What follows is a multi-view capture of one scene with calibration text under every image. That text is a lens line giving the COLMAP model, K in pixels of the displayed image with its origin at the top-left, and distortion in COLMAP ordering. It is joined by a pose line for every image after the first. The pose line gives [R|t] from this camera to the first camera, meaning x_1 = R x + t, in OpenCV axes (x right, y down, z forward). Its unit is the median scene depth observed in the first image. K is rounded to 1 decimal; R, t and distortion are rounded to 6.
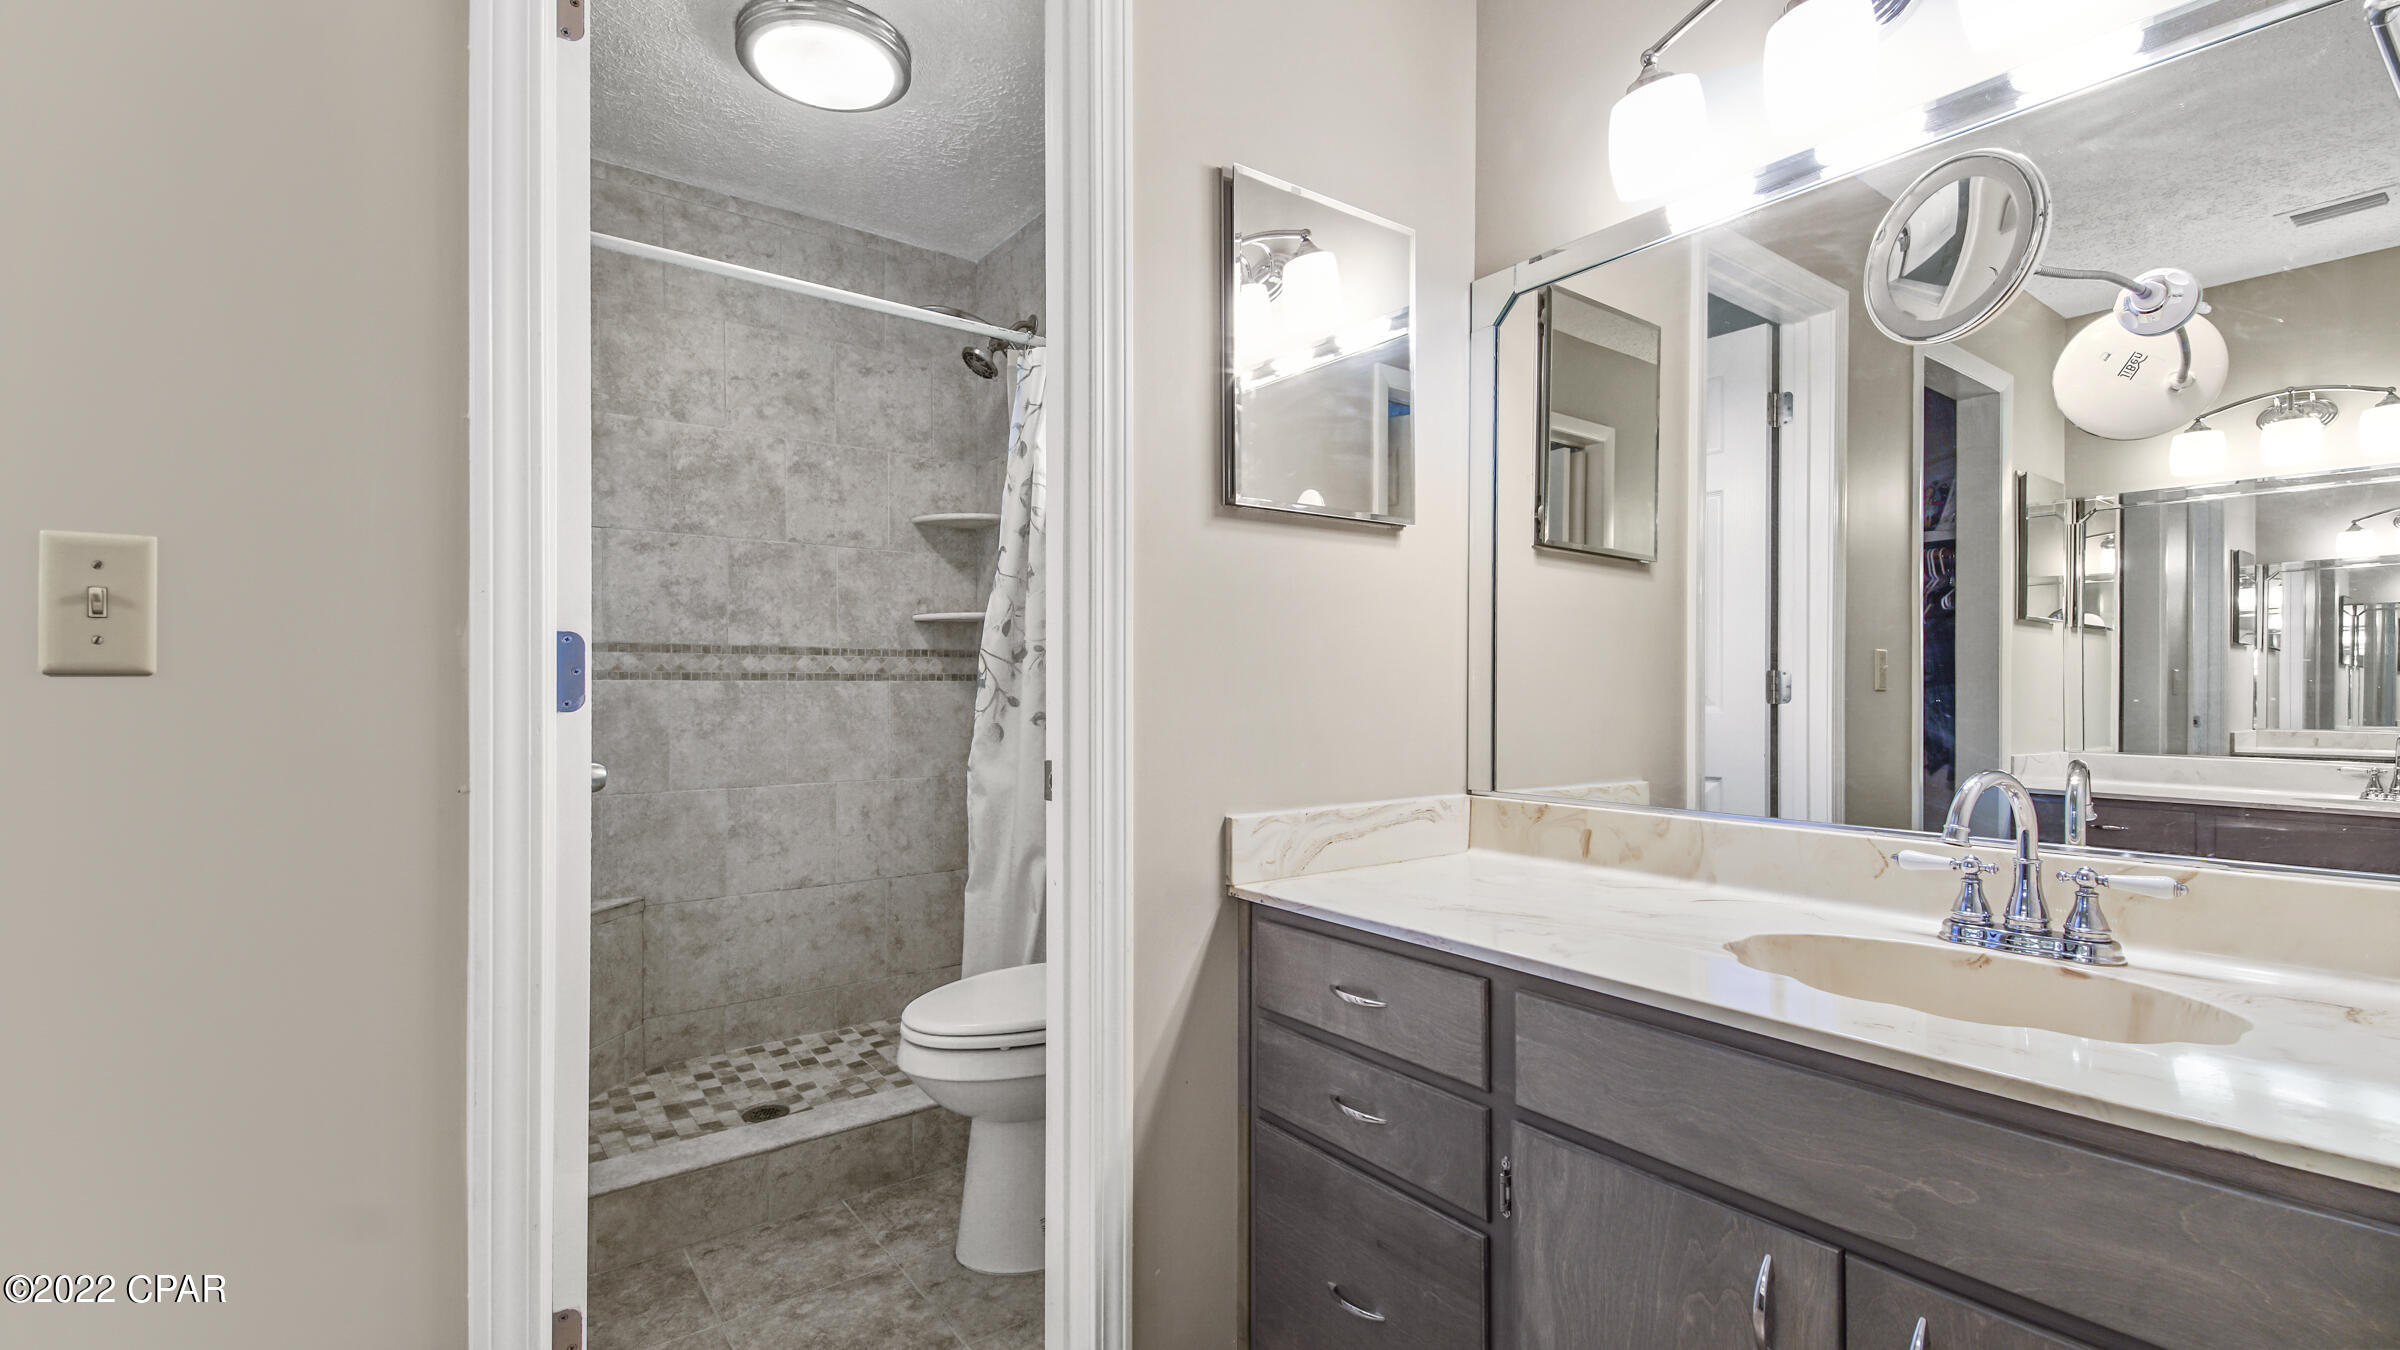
lens RADIAL K [[1043.2, 0, 1188.5], [0, 1043.2, 675.8], [0, 0, 1]] dist [0.042099, -0.026746]
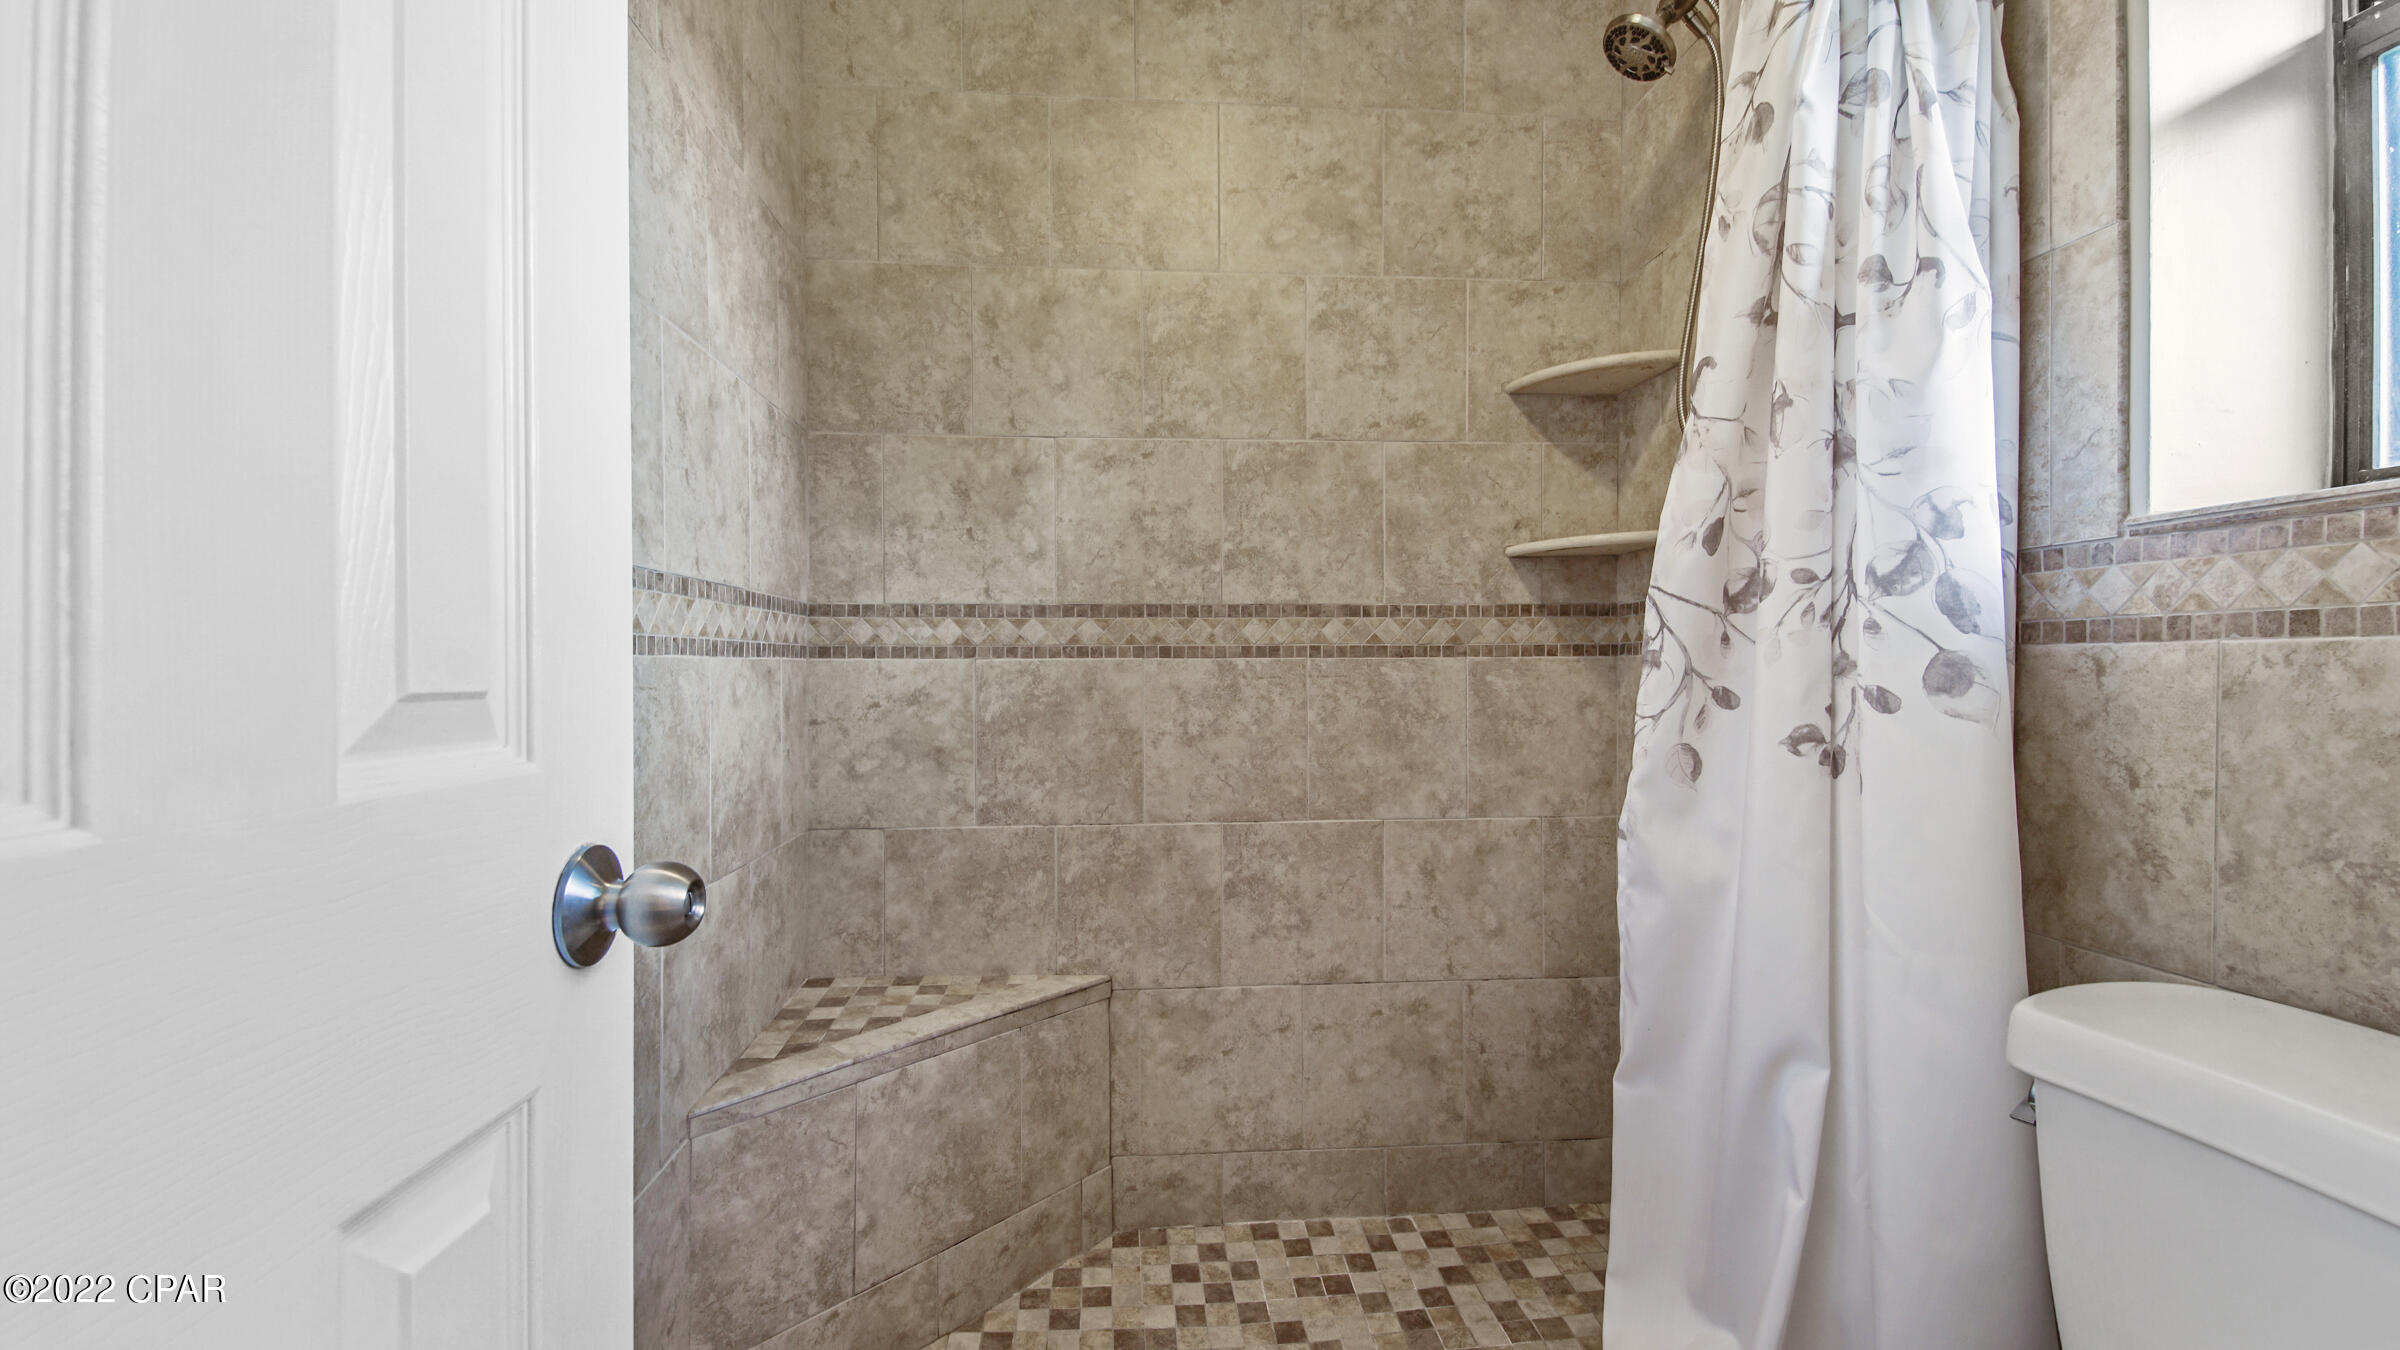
lens RADIAL K [[1043.2, 0, 1188.5], [0, 1043.2, 675.8], [0, 0, 1]] dist [0.042099, -0.026746]
pose [[0.851656, 0.006724, -0.524059, -0.110598], [0.008430, 0.999613, 0.026525, -0.001805], [0.524034, -0.027008, 0.851269, 0.417587]]
